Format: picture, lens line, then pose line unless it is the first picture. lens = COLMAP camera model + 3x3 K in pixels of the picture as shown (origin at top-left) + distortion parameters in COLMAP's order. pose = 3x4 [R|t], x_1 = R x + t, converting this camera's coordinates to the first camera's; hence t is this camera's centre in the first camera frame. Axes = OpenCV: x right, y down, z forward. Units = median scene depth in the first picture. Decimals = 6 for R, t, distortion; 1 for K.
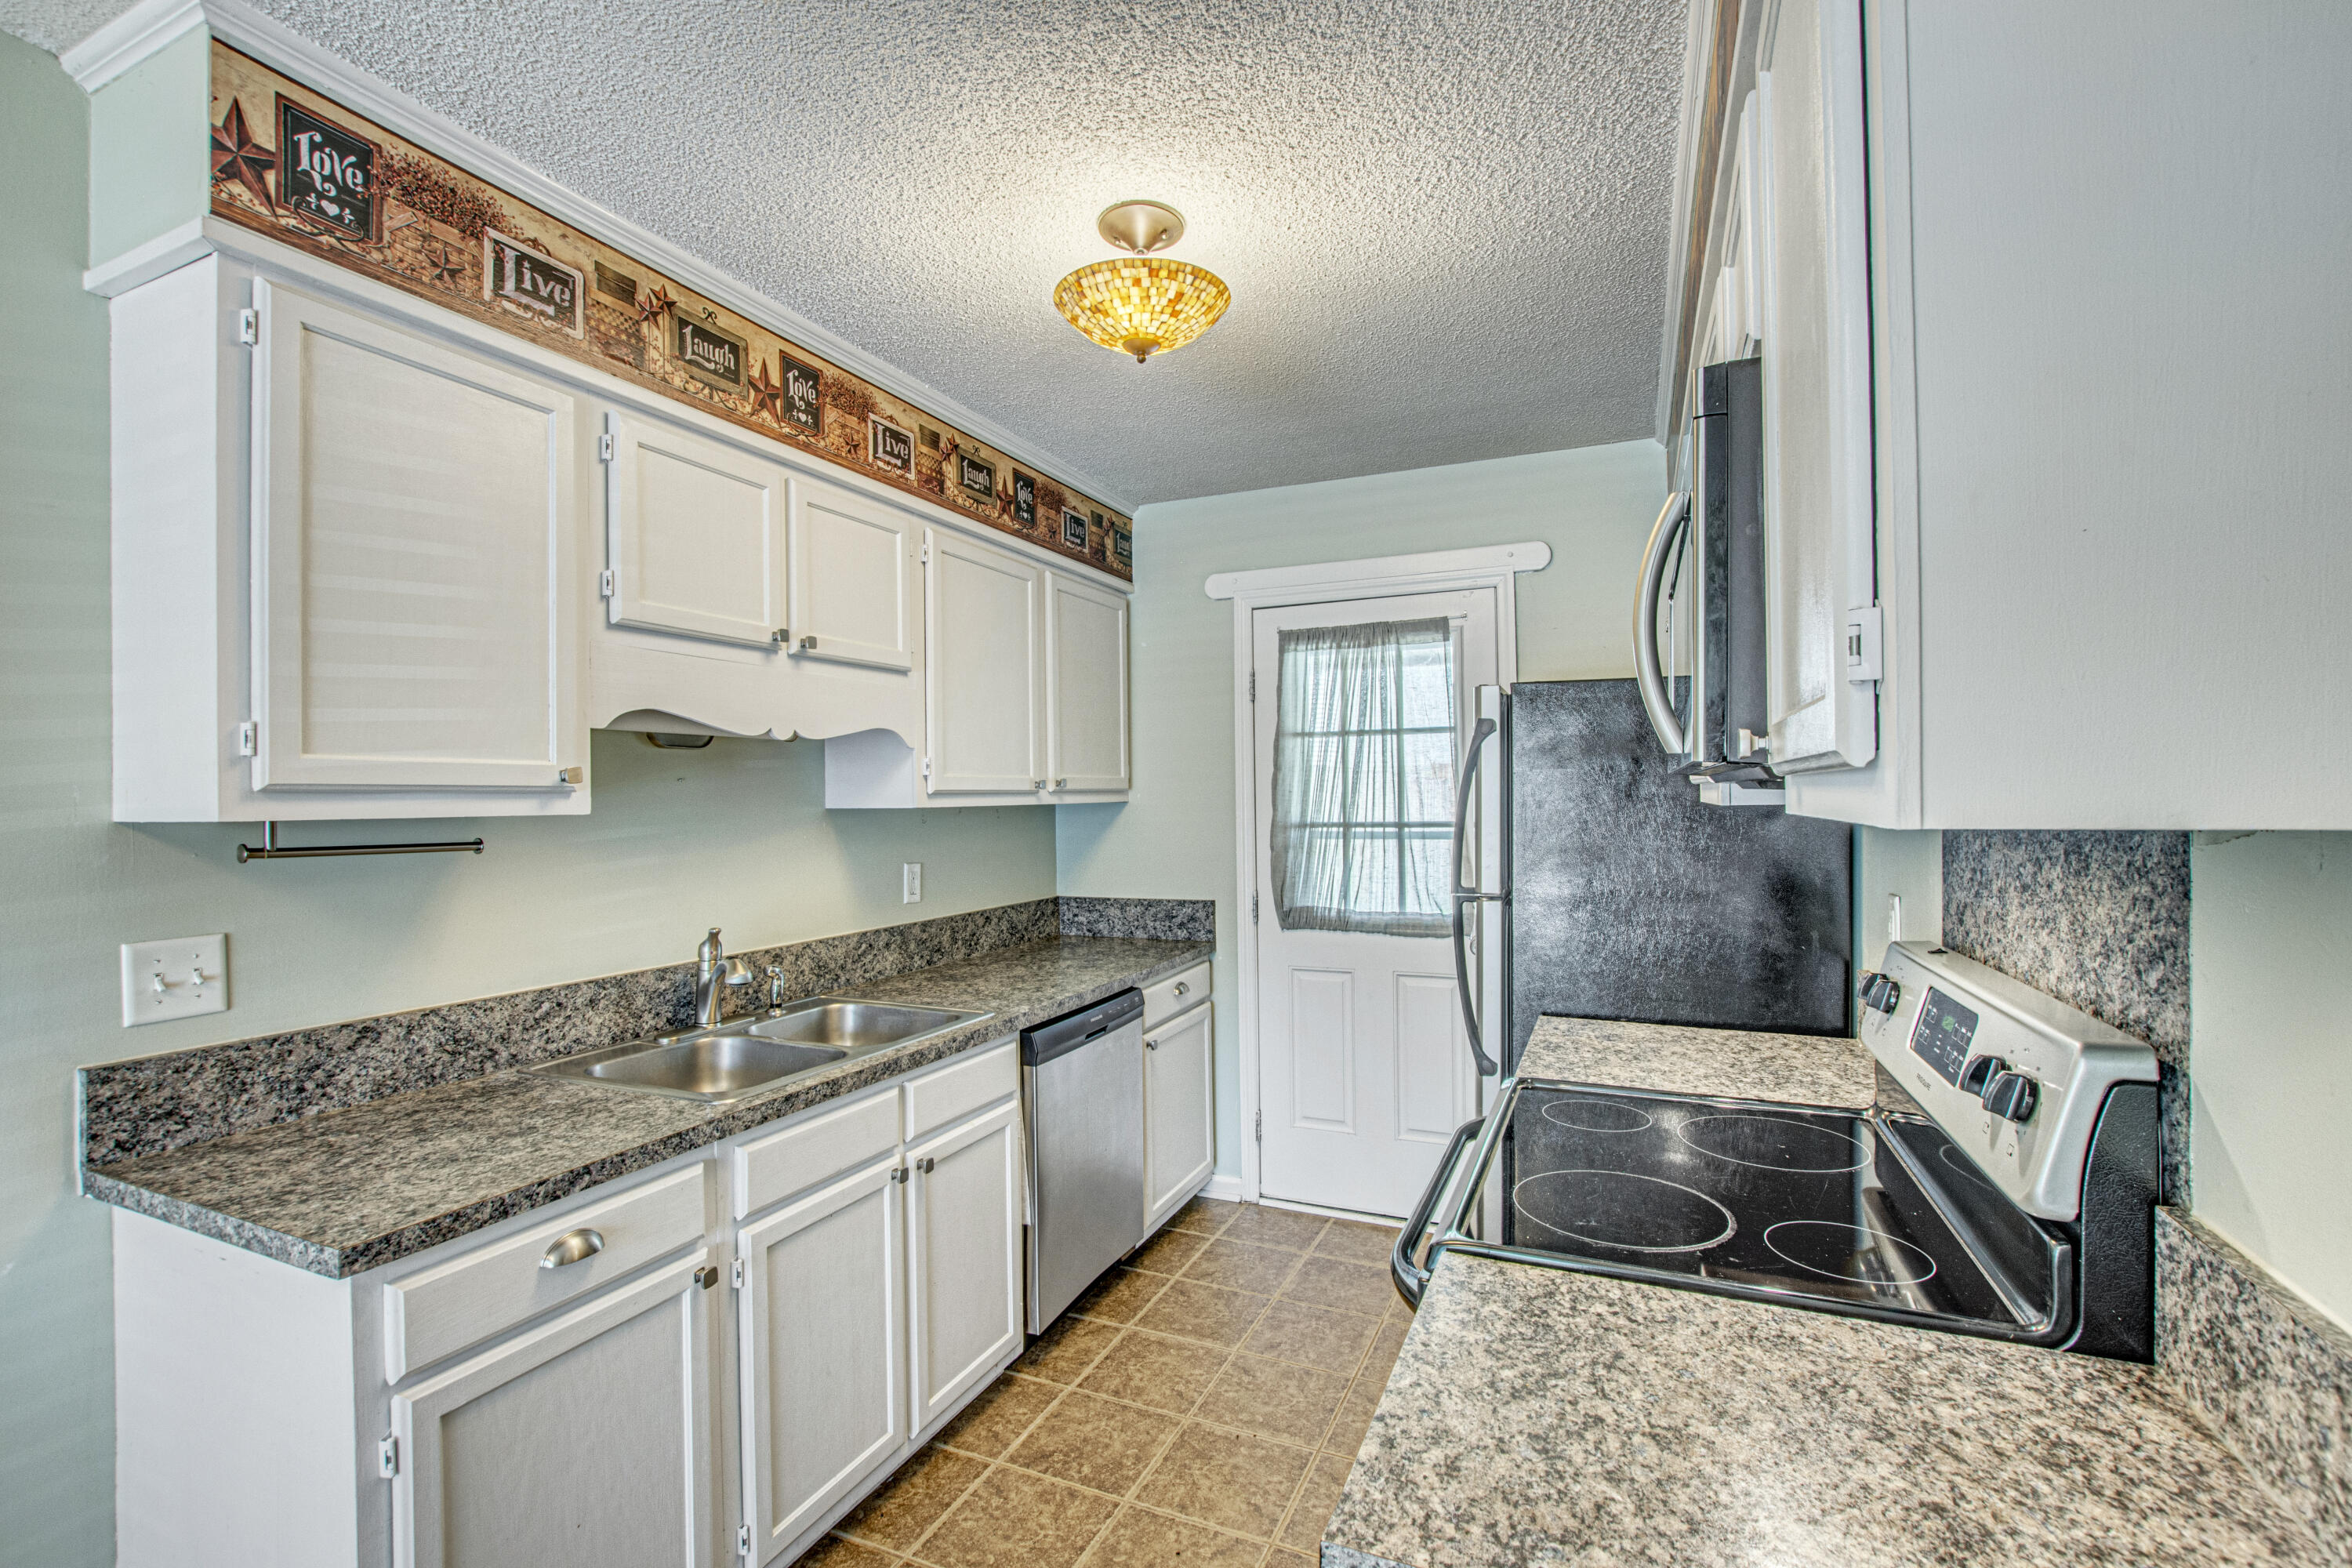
lens RADIAL K [[1050.9, 0, 1167.8], [0, 1050.9, 800.6], [0, 0, 1]] dist [-0.010876, 0.000261]
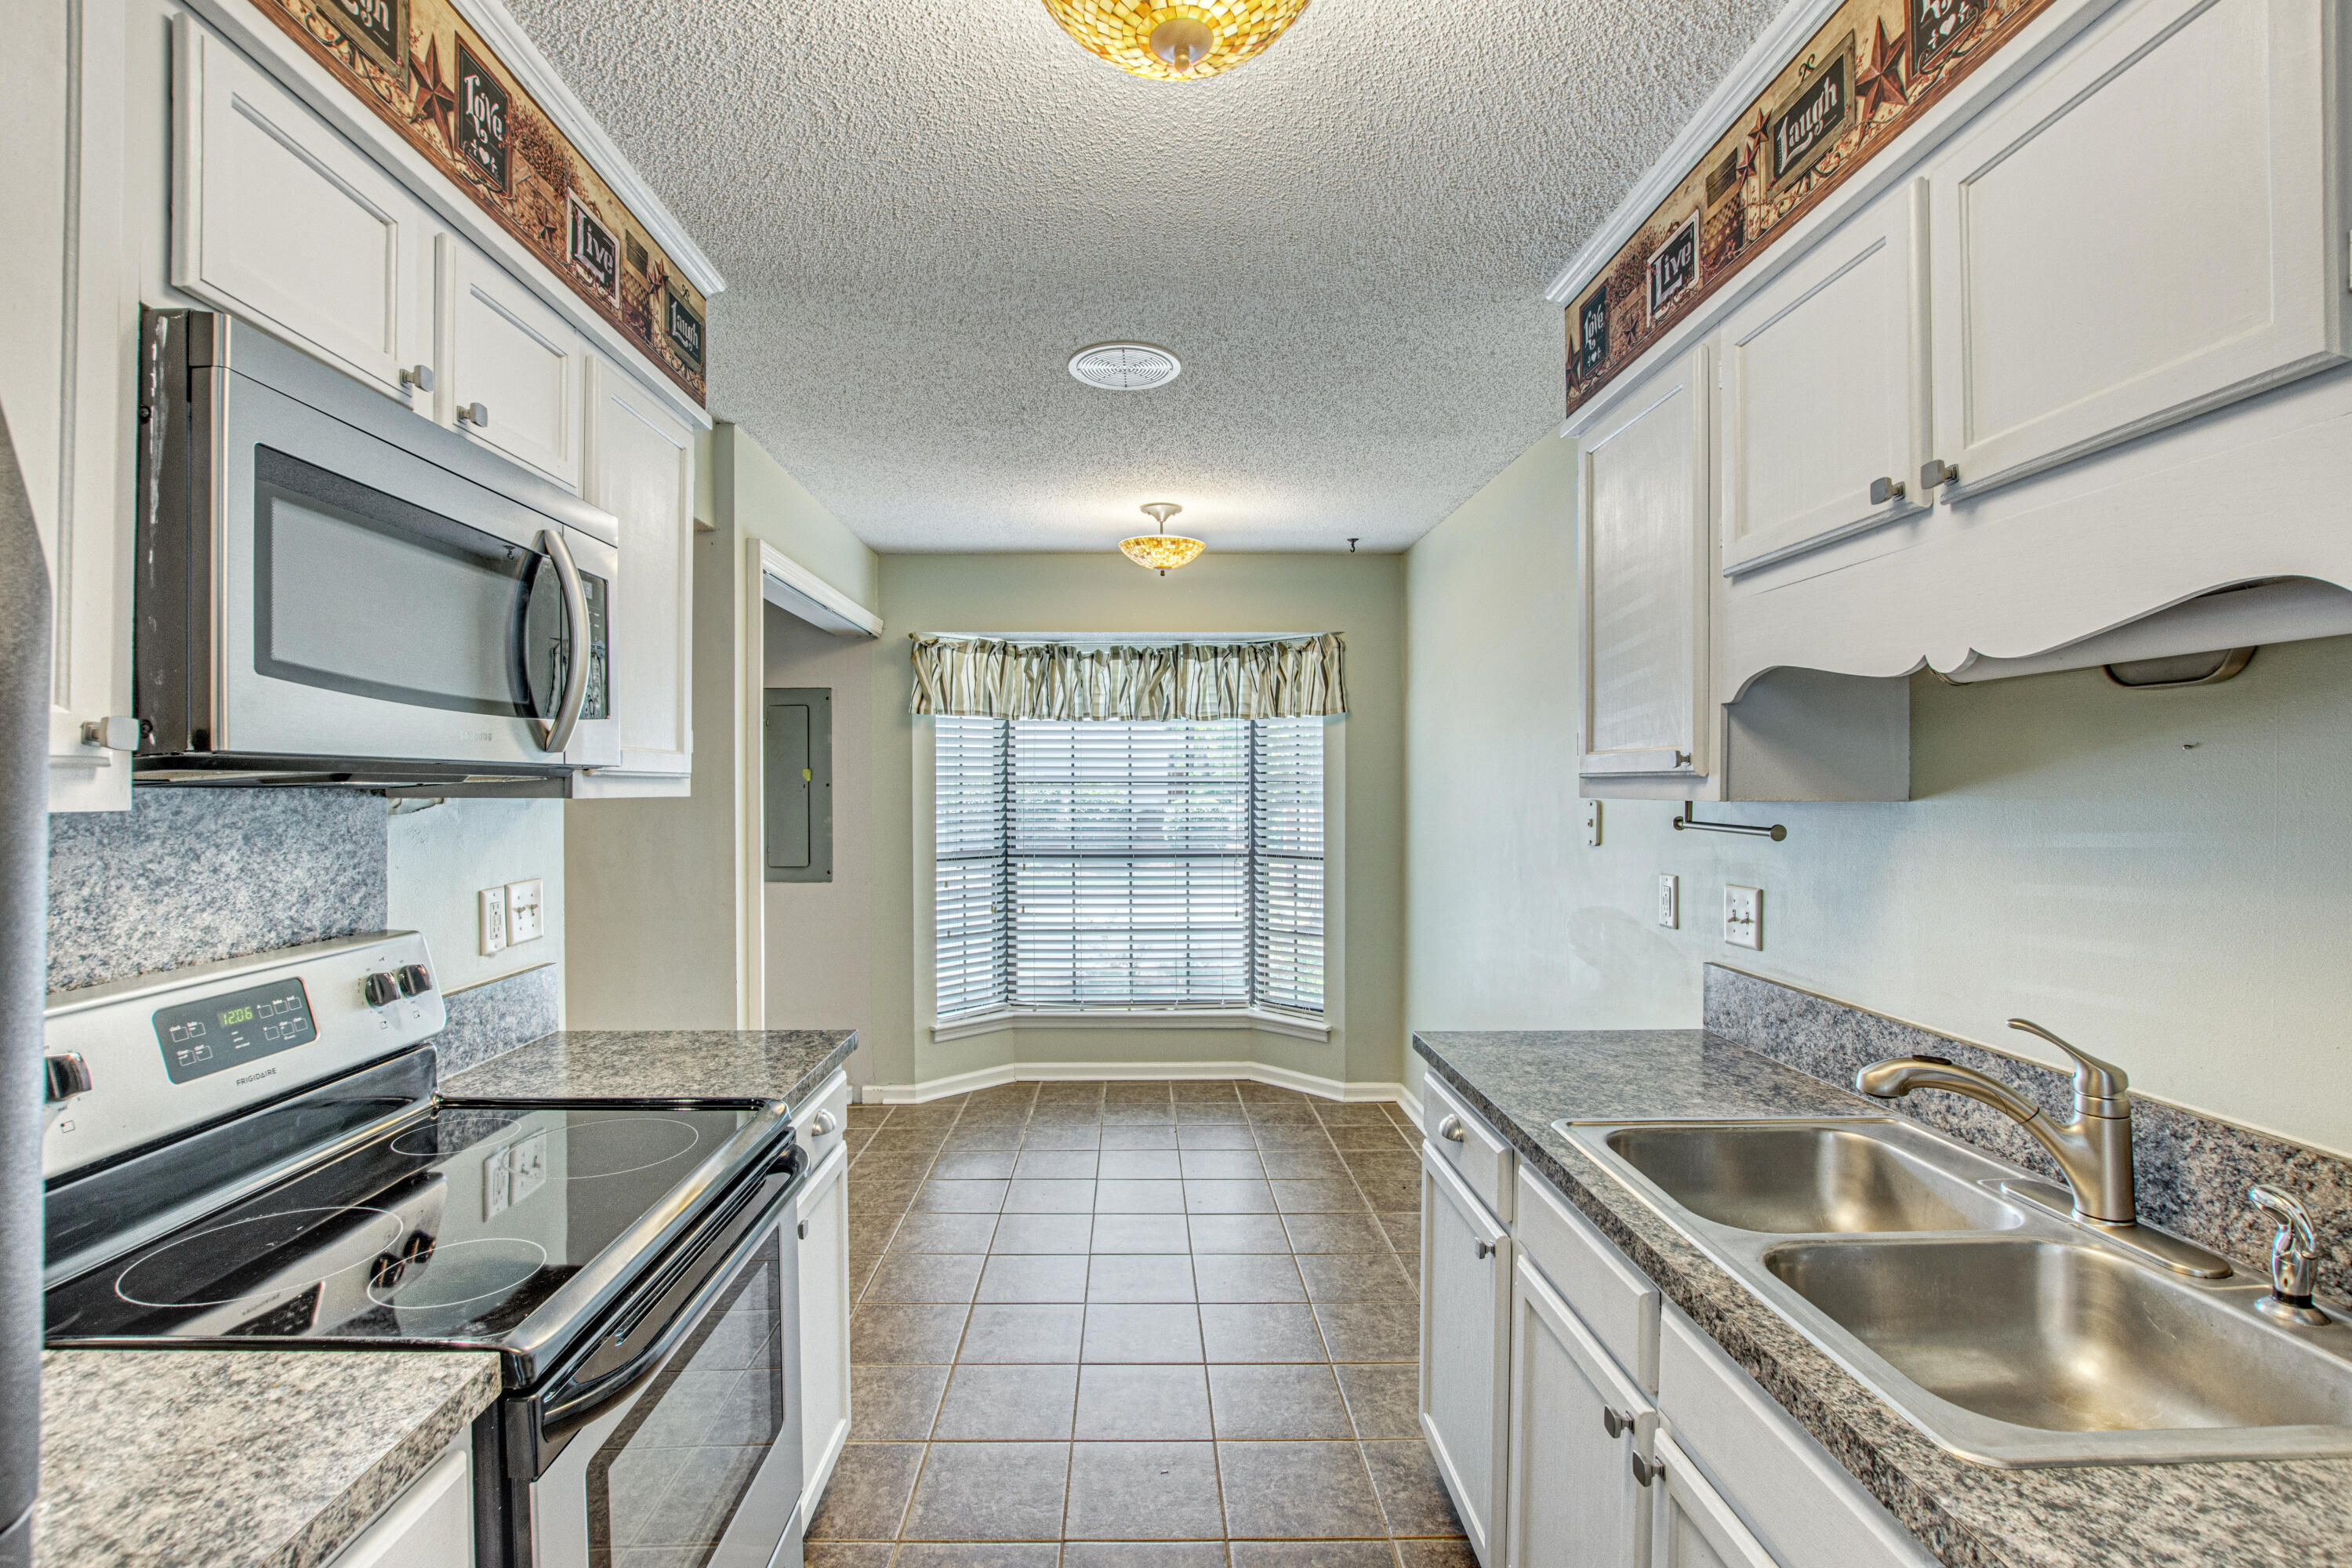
lens RADIAL K [[1050.9, 0, 1129.4], [0, 1050.9, 774.8], [0, 0, 1]] dist [-0.010876, 0.000261]
pose [[-0.909059, 0.004053, -0.416647, 0.263687], [0.005350, 0.999984, -0.001943, -0.009366], [0.416633, -0.003996, -0.909066, 1.564123]]
